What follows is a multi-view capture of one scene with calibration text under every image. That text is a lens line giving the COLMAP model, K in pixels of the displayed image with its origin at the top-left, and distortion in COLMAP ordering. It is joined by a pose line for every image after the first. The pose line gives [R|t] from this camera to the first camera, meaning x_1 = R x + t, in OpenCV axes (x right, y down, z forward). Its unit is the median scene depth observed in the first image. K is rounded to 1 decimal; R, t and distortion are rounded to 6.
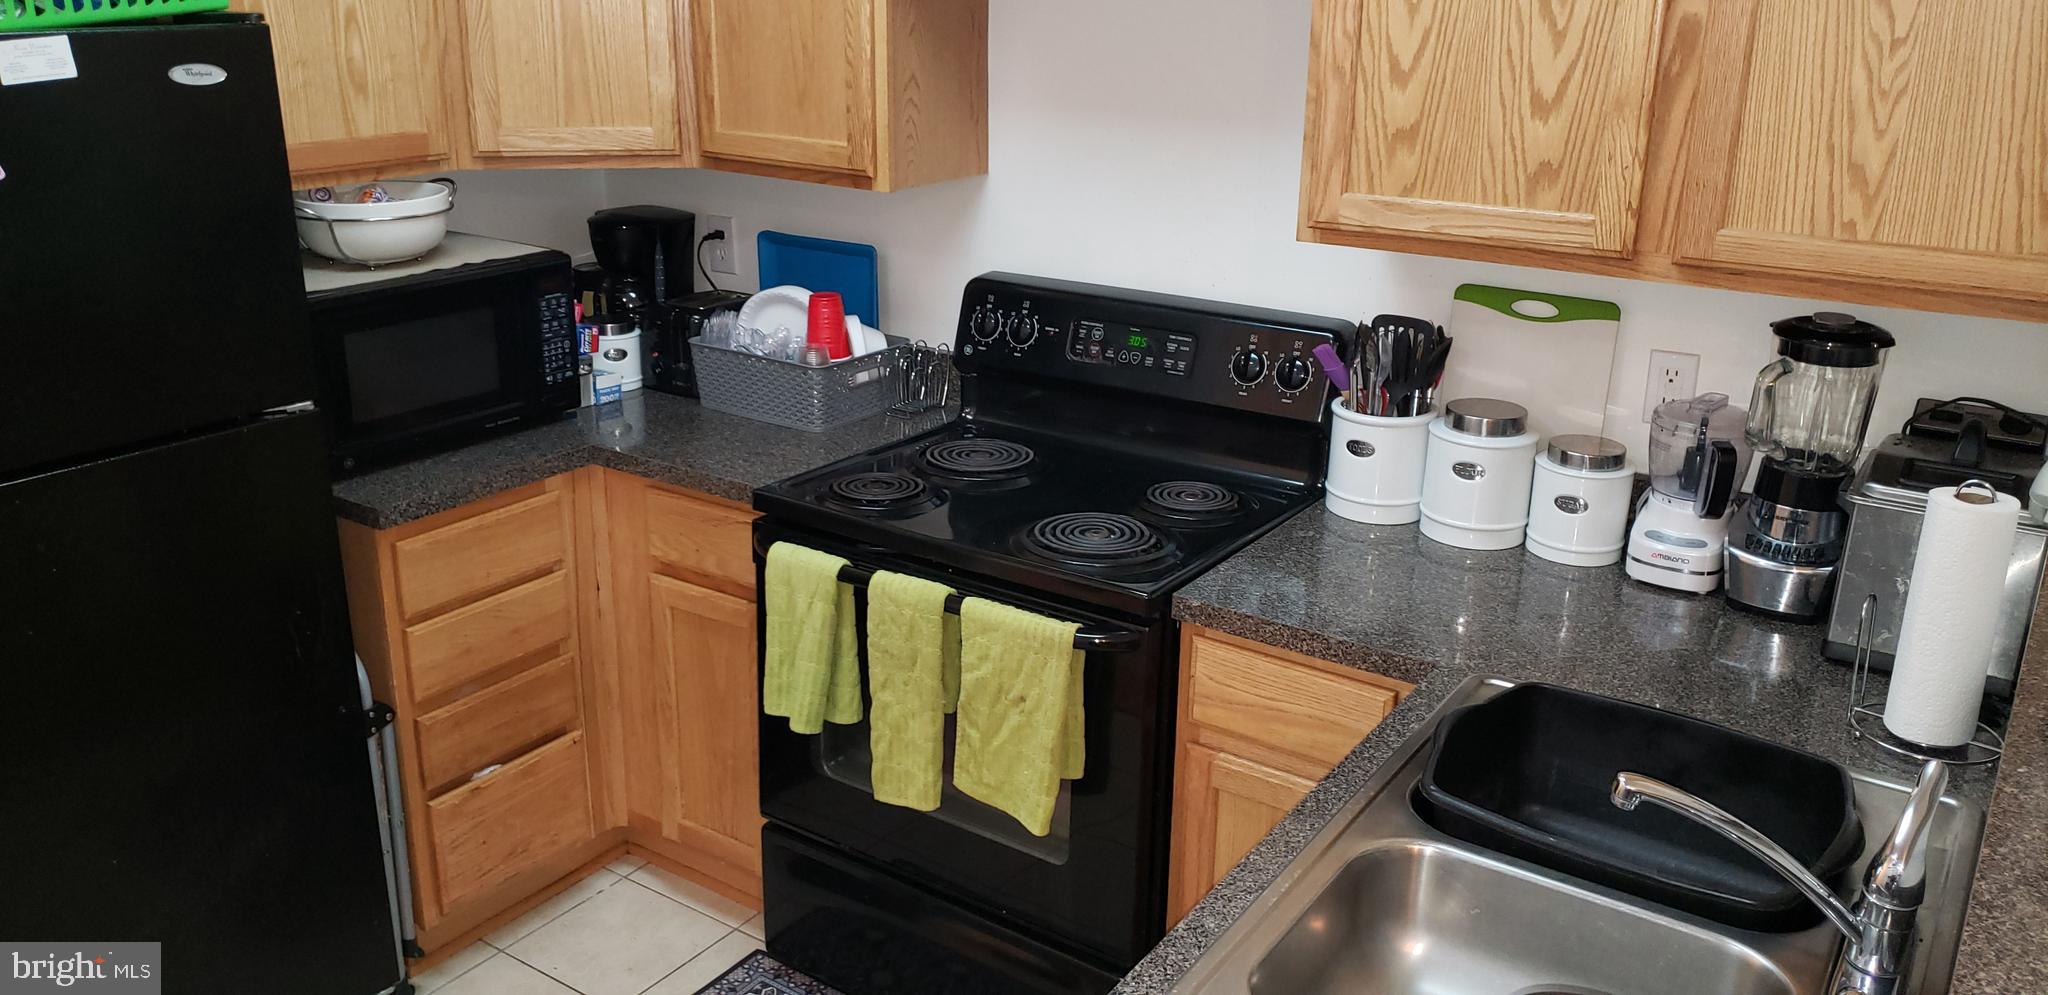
lens RADIAL K [[1614.8, 0, 995.8], [0, 1614.8, 505.2], [0, 0, 1]] dist [0.058563, -0.070708]
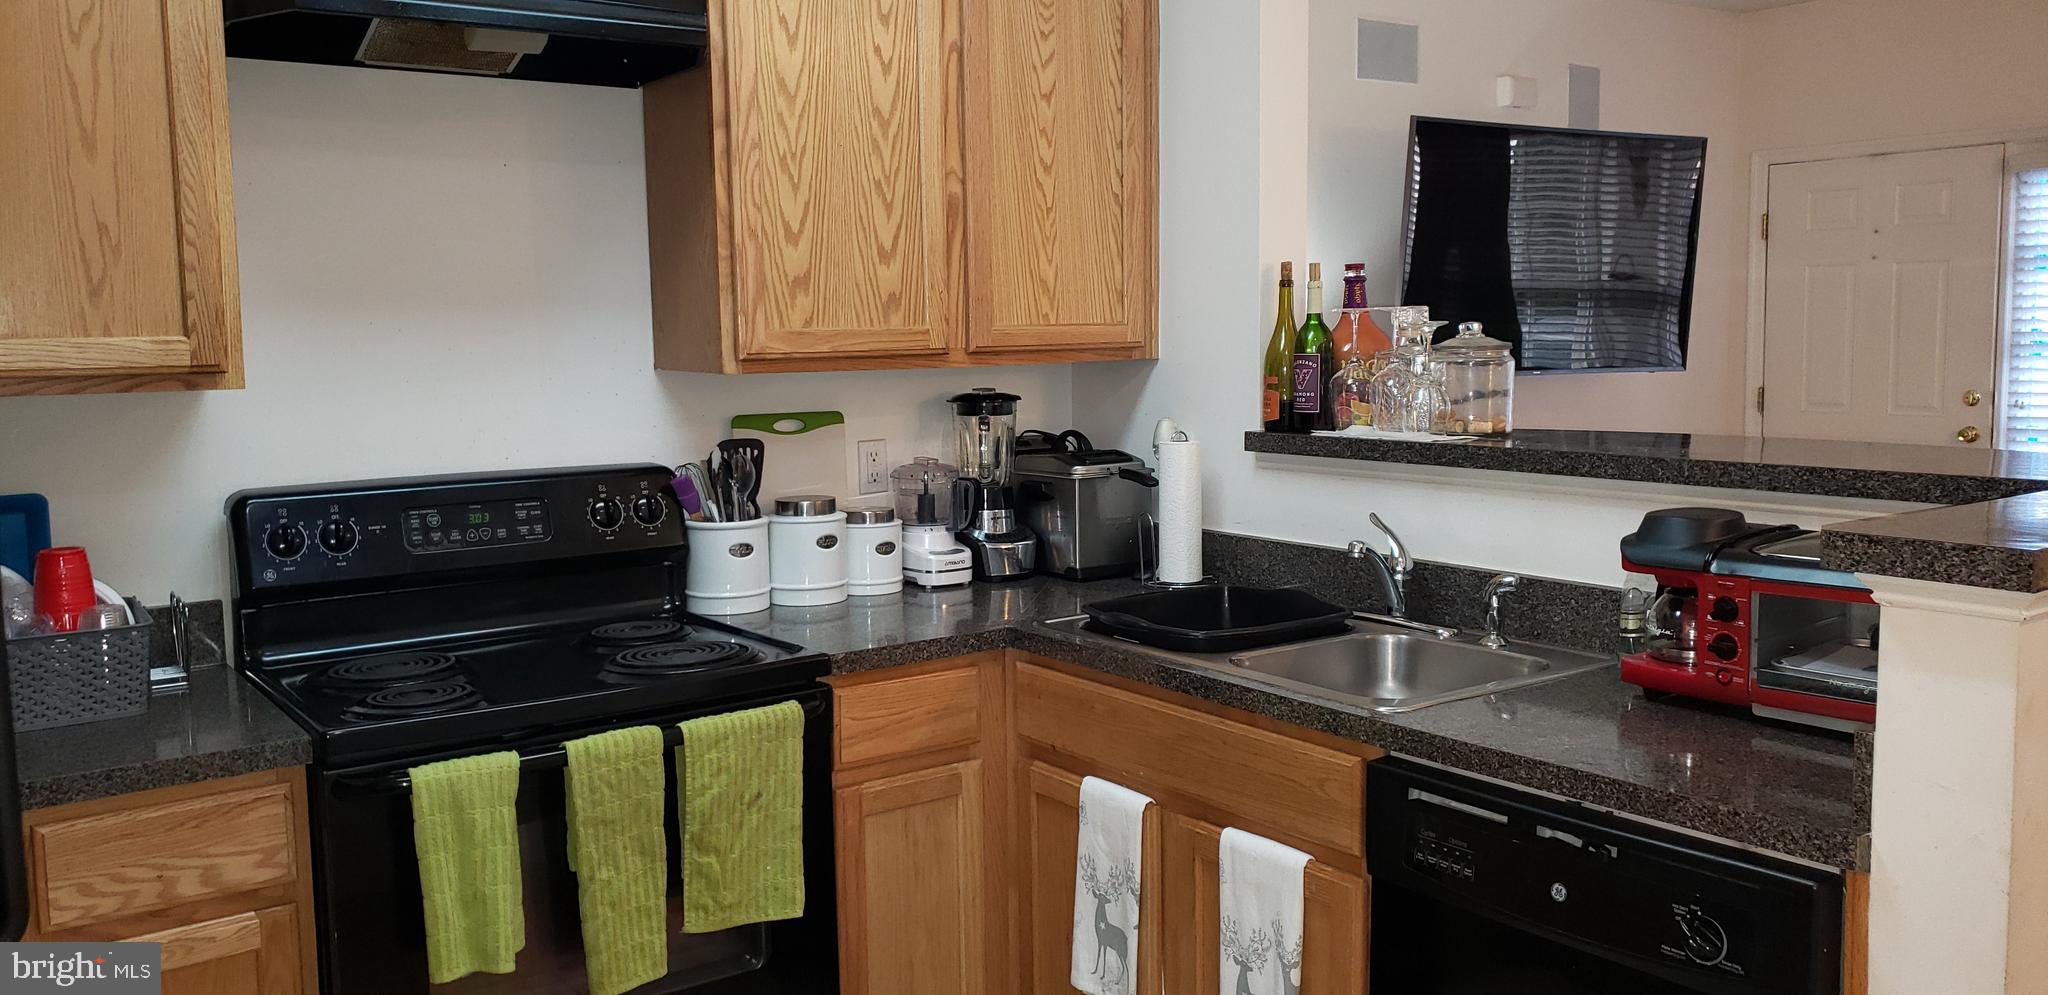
lens RADIAL K [[1569.4, 0, 1021.3], [0, 1569.4, 457.2], [0, 0, 1]] dist [0.120785, -0.272411]
pose [[0.328483, -0.098062, 0.939405, -0.838485], [0.330449, 0.943670, -0.017042, -0.011679], [-0.884817, 0.316024, 0.342384, 0.421380]]
